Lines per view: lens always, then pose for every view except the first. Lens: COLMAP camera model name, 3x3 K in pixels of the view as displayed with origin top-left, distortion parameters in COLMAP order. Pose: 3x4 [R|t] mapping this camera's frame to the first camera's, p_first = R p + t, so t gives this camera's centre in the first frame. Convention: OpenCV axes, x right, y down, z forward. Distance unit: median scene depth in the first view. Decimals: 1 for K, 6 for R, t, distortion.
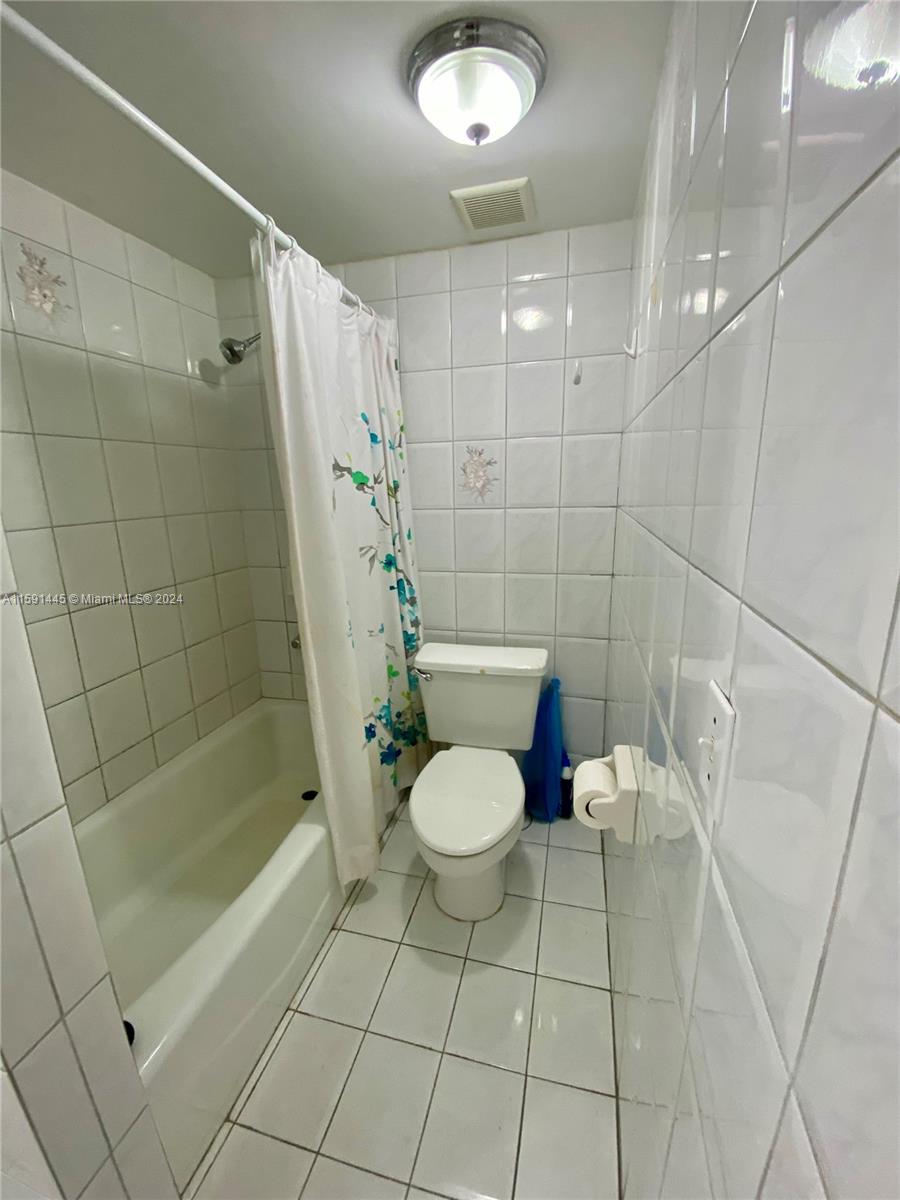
lens RADIAL K [[488.6, 0, 441.4], [0, 488.6, 607.4], [0, 0, 1]] dist [0.012354, -0.015913]
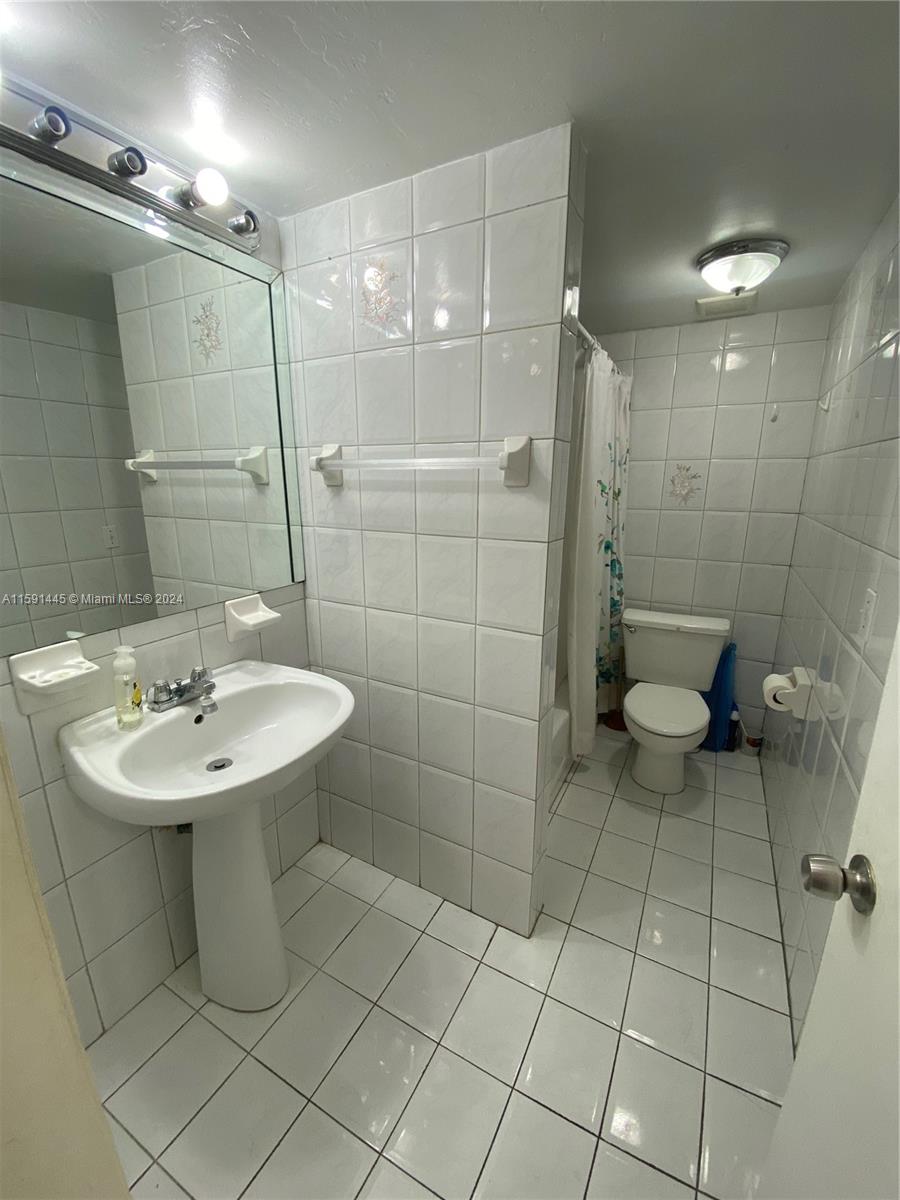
lens RADIAL K [[488.6, 0, 440.0], [0, 488.6, 601.4], [0, 0, 1]] dist [0.012354, -0.015913]
pose [[0.968931, 0.084529, -0.232439, -0.238485], [-0.086019, 0.996286, 0.003739, 0.101962], [0.231892, 0.016372, 0.972604, -0.474006]]
